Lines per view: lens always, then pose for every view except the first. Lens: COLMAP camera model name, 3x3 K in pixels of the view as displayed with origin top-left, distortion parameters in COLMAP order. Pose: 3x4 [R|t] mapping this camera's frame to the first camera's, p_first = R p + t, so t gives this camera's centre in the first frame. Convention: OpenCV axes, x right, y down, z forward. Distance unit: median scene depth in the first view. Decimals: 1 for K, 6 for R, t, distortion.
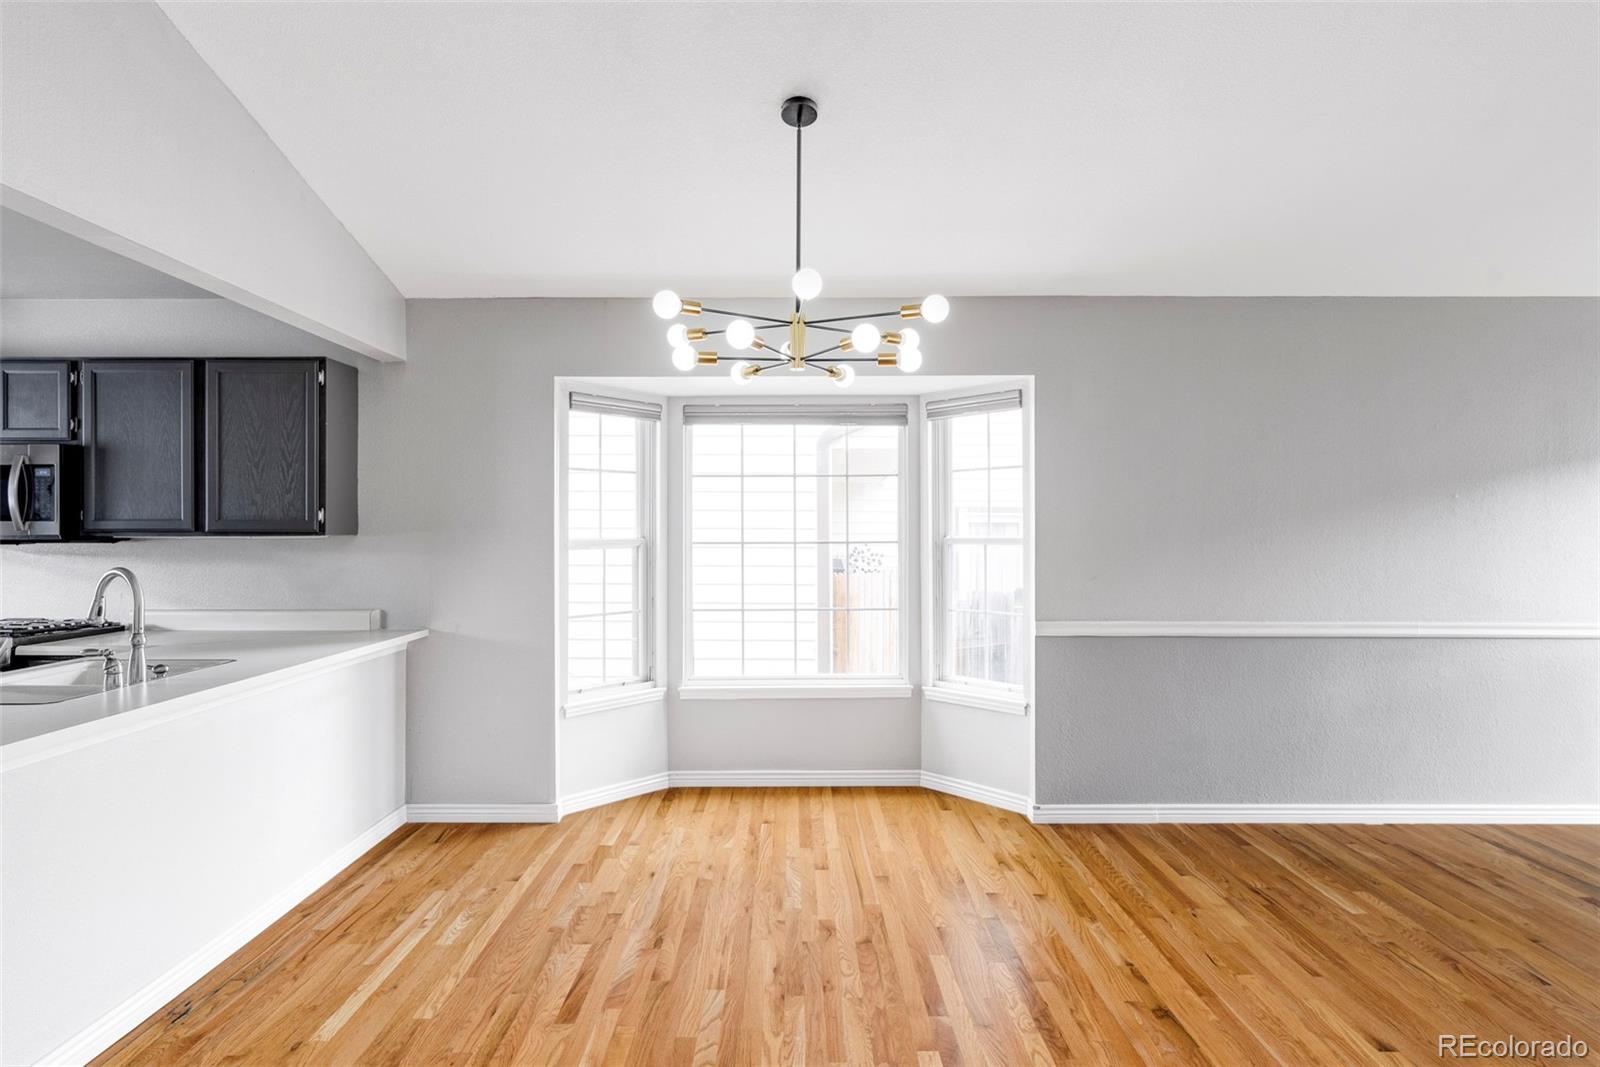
lens RADIAL K [[900.8, 0, 800.0], [0, 900.8, 533.5], [0, 0, 1]] dist [-0.000816, 0.001187]
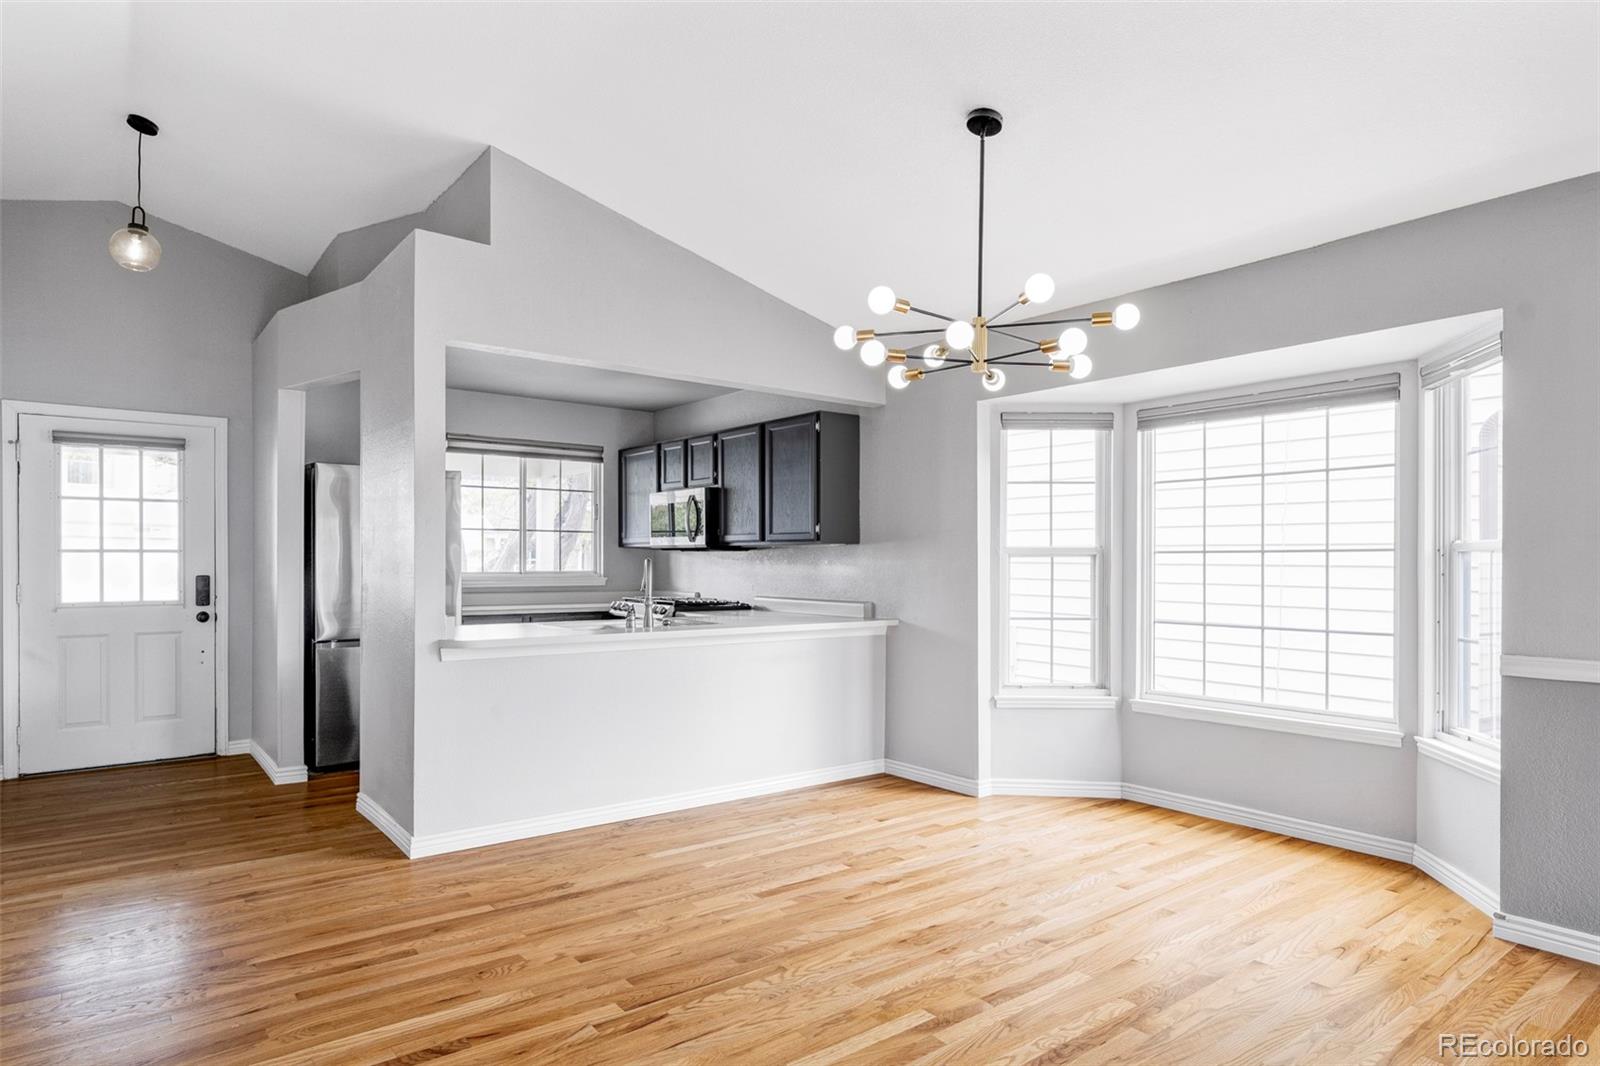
lens RADIAL K [[909.9, 0, 814.5], [0, 909.9, 563.5], [0, 0, 1]] dist [-0.000419, 0.000928]
pose [[0.627825, 0.005037, -0.778338, 0.491671], [-0.006562, 0.999978, 0.001179, 0.028872], [0.778327, 0.004367, 0.627844, 0.128196]]
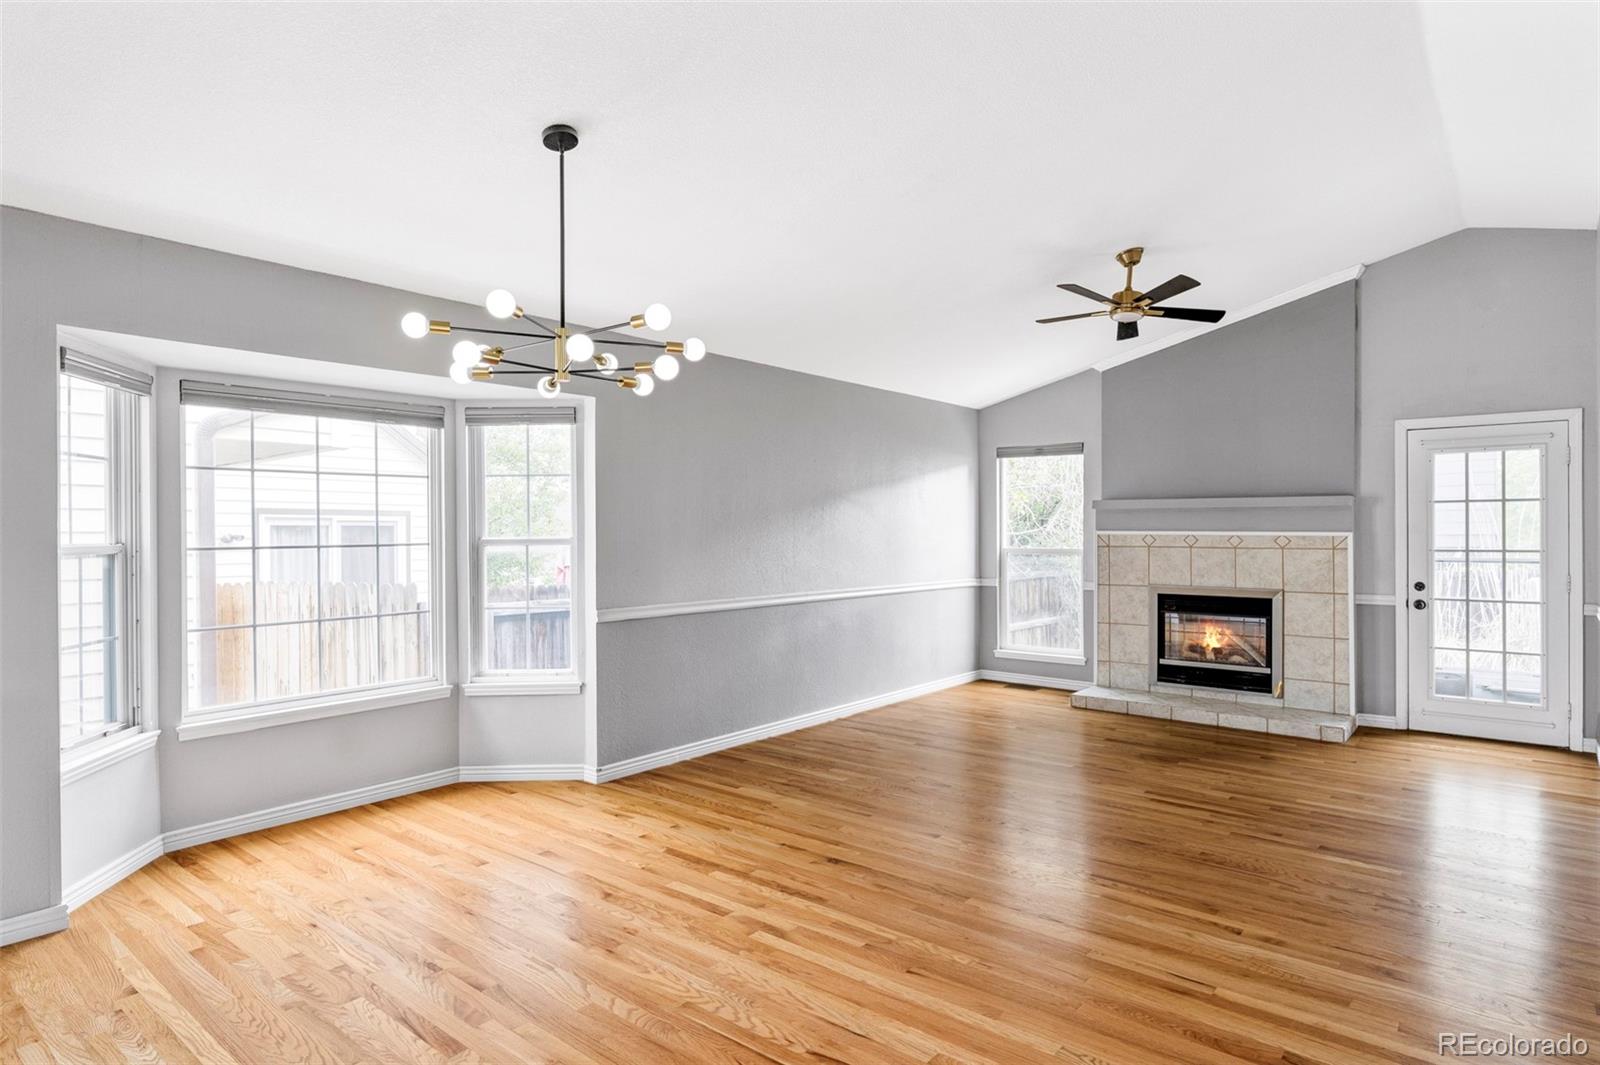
lens RADIAL K [[860.1, 0, 800.0], [0, 860.1, 532.5], [0, 0, 1]] dist [-0.000510, 0.001205]
pose [[0.651269, -0.005030, 0.758830, -0.417293], [0.009059, 0.999958, -0.001146, 0.001747], [-0.758793, 0.007620, 0.651288, 0.080845]]
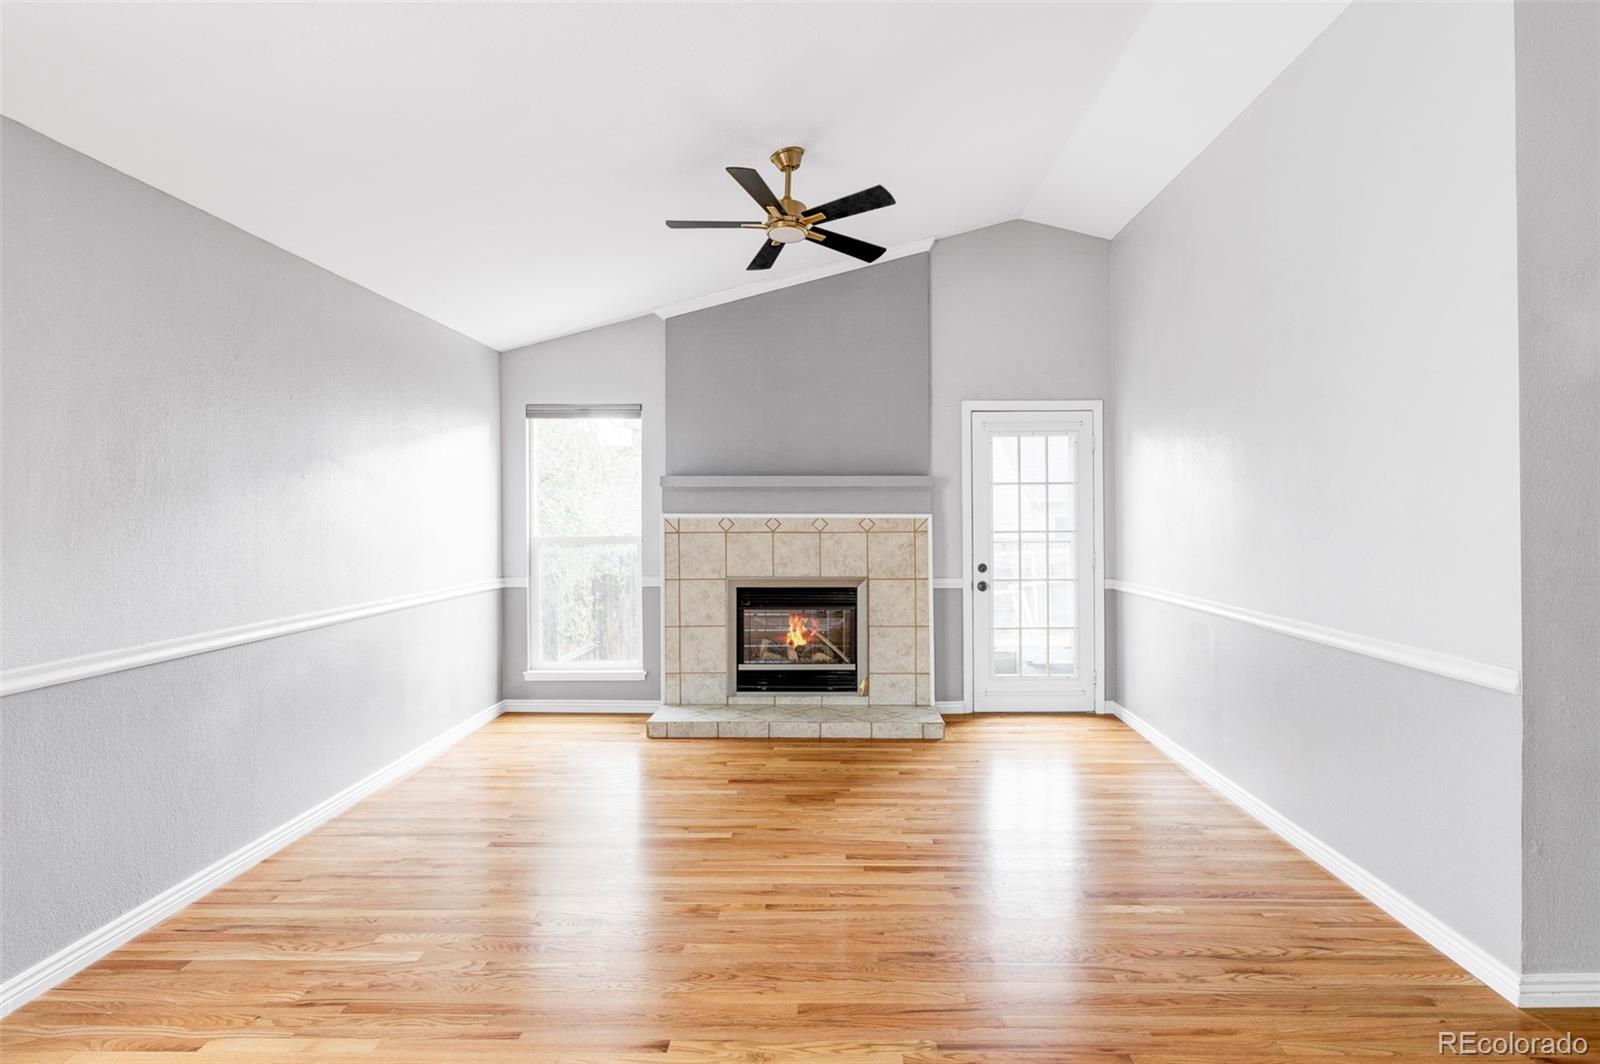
lens RADIAL K [[903.9, 0, 806.7], [0, 903.9, 513.7], [0, 0, 1]] dist [-0.000825, 0.013277]
pose [[0.047531, -0.003392, 0.998864, -0.174310], [0.011878, 0.999925, 0.002830, 0.000636], [-0.998799, 0.011729, 0.047568, 0.455664]]
